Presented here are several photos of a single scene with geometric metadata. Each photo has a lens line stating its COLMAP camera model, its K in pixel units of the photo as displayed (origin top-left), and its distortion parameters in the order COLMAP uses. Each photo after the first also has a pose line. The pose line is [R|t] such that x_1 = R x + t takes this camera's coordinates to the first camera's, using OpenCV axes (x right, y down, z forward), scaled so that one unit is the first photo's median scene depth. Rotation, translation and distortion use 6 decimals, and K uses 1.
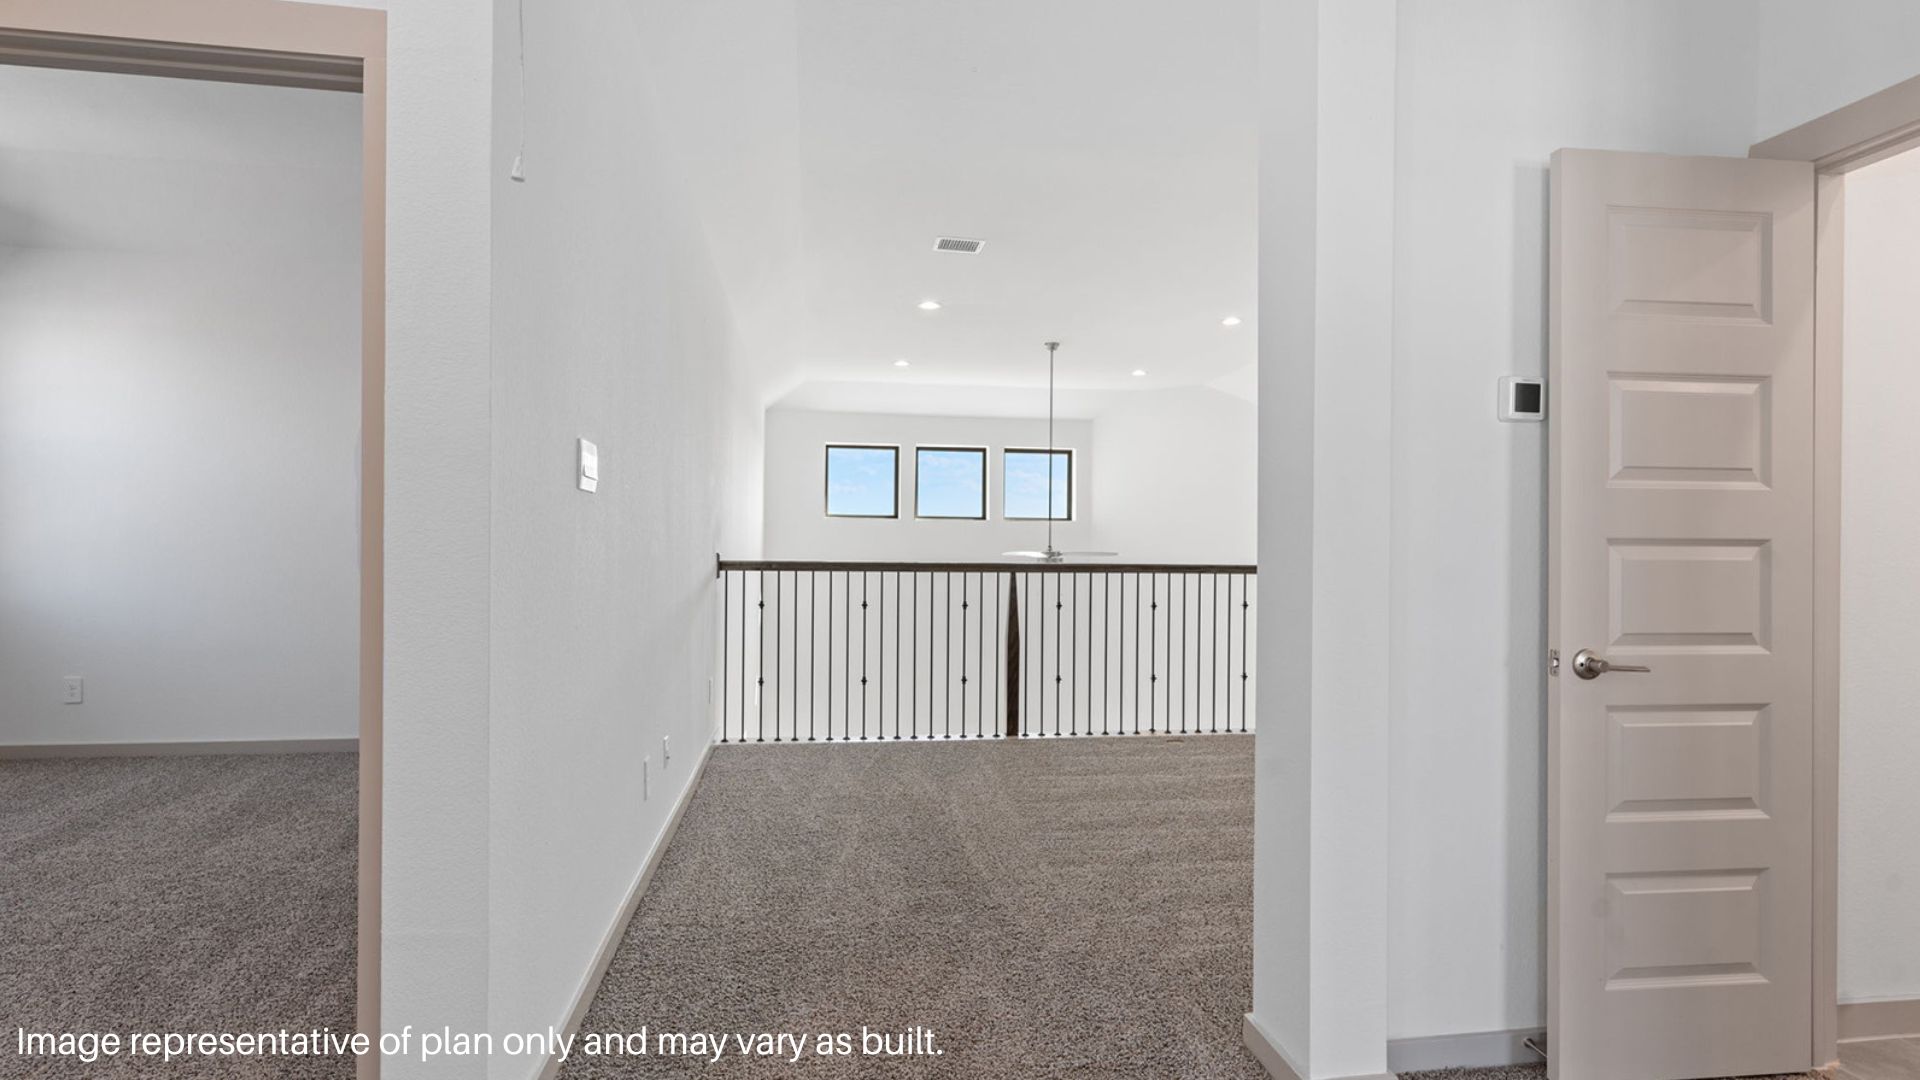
lens RADIAL K [[930.1, 0, 948.7], [0, 930.1, 540.1], [0, 0, 1]] dist [0.002014, -0.000033]
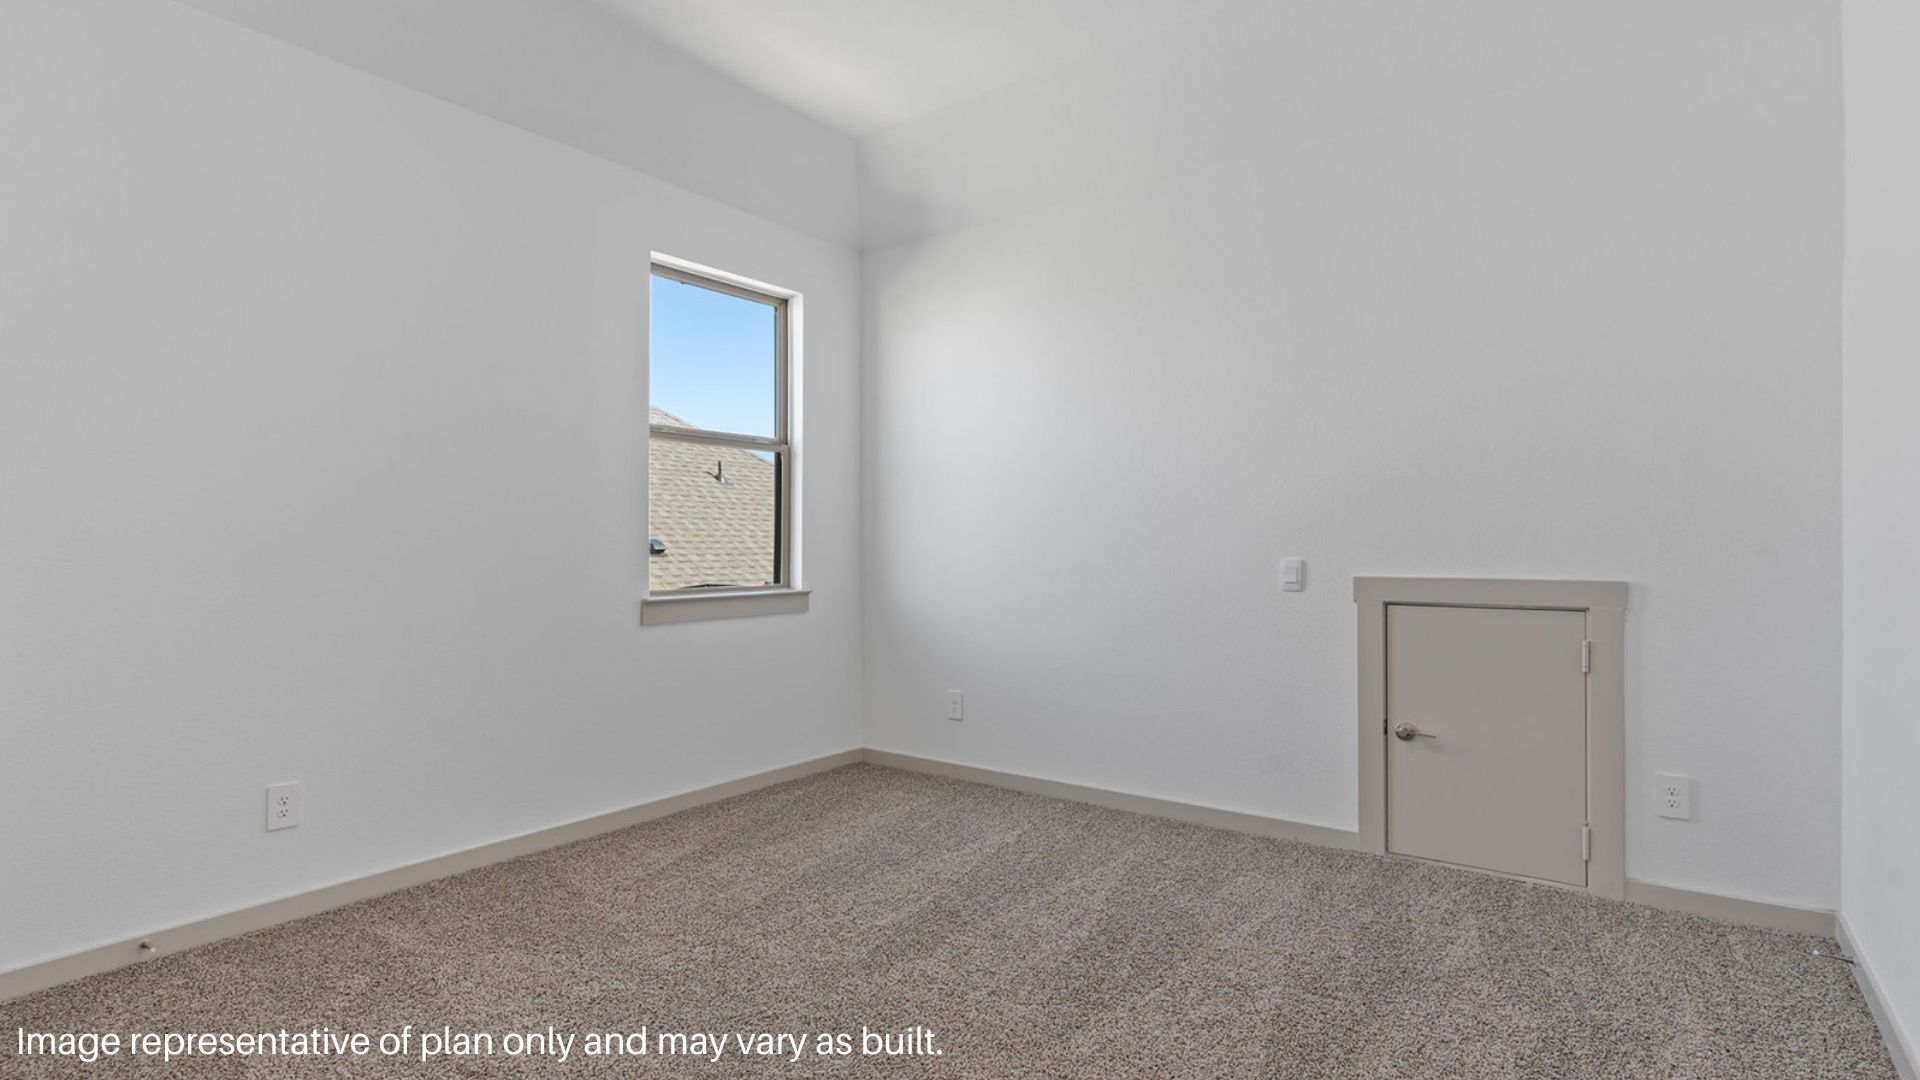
lens RADIAL K [[930.1, 0, 948.7], [0, 930.1, 540.1], [0, 0, 1]] dist [0.002014, -0.000033]
pose [[0.699138, -0.006291, -0.714959, -0.266470], [0.004210, 0.999980, -0.004683, 0.000579], [0.714974, 0.000264, 0.699151, 0.330202]]
